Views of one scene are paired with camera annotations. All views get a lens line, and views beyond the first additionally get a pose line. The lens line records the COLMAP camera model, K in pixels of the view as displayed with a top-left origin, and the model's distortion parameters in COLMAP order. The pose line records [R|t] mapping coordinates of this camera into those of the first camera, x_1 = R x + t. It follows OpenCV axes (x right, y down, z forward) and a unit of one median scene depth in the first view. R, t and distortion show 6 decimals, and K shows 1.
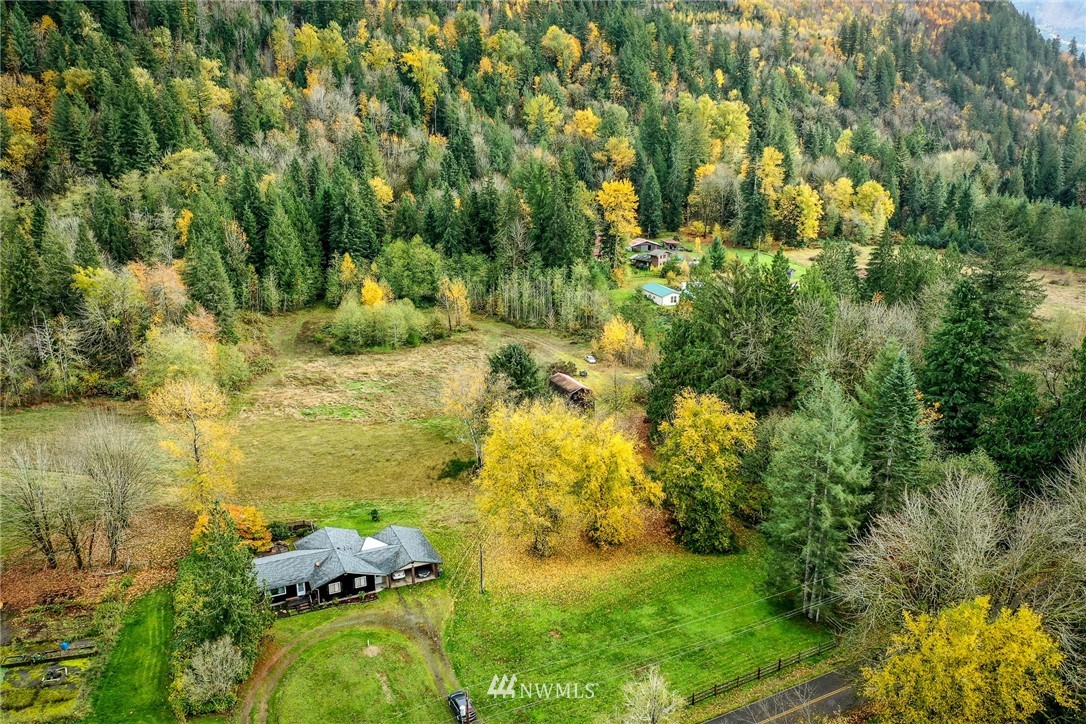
lens RADIAL K [[864.5, 0, 542.9], [0, 864.5, 365.4], [0, 0, 1]] dist [-0.007458, 0.001814]
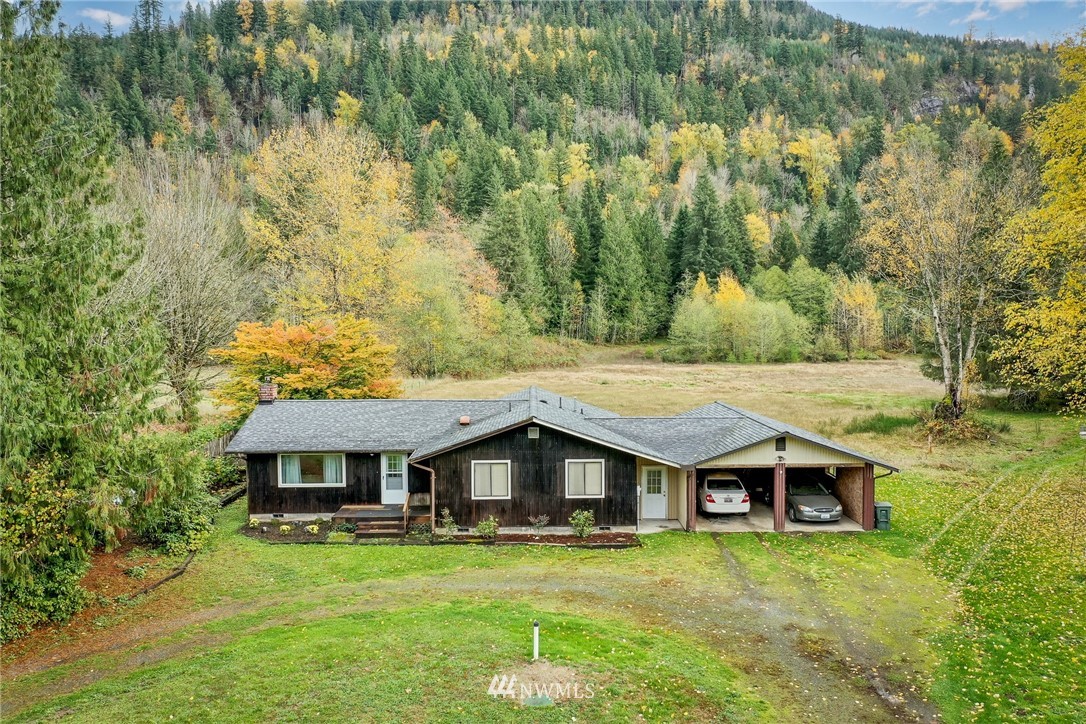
lens RADIAL K [[864.5, 0, 543.6], [0, 864.5, 360.1], [0, 0, 1]] dist [-0.007458, 0.001814]
pose [[0.912121, 0.018664, -0.409497, -0.044343], [-0.114523, 0.970788, -0.210845, 0.109389], [0.393599, 0.239212, 0.887613, 0.296461]]
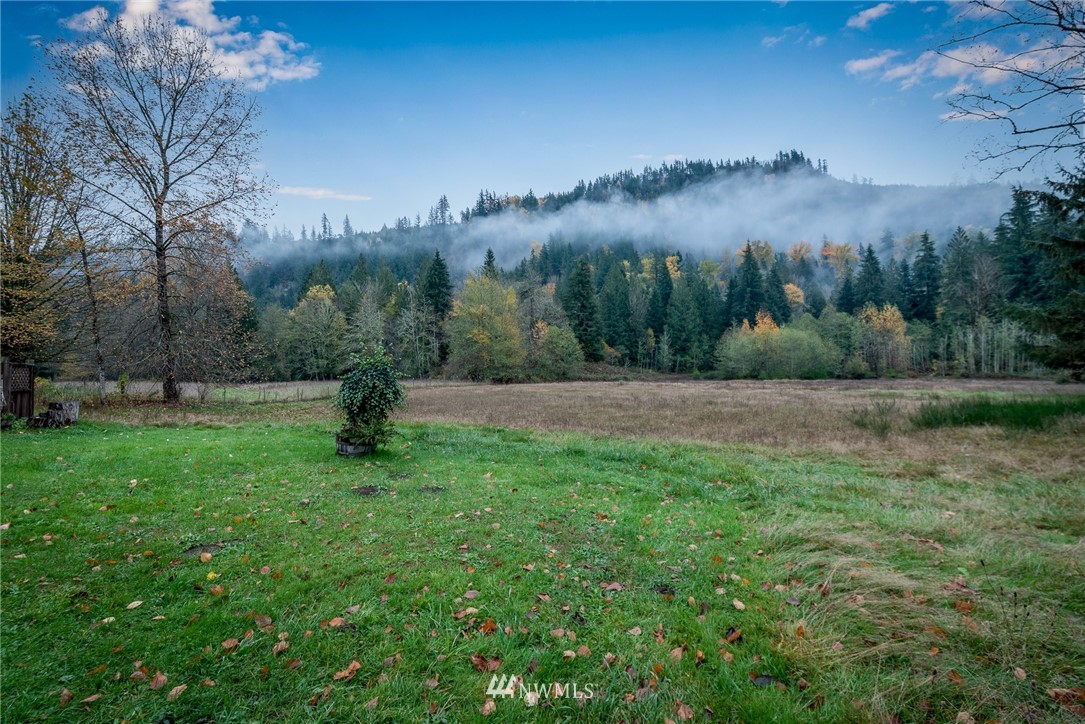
lens RADIAL K [[460.3, 0, 540.6], [0, 460.3, 369.8], [0, 0, 1]] dist [0.000244, -0.000001]
pose [[0.764182, -0.014348, -0.644841, -0.064631], [-0.177069, 0.956675, -0.231126, 0.084833], [0.620220, 0.290804, 0.728533, 0.468776]]
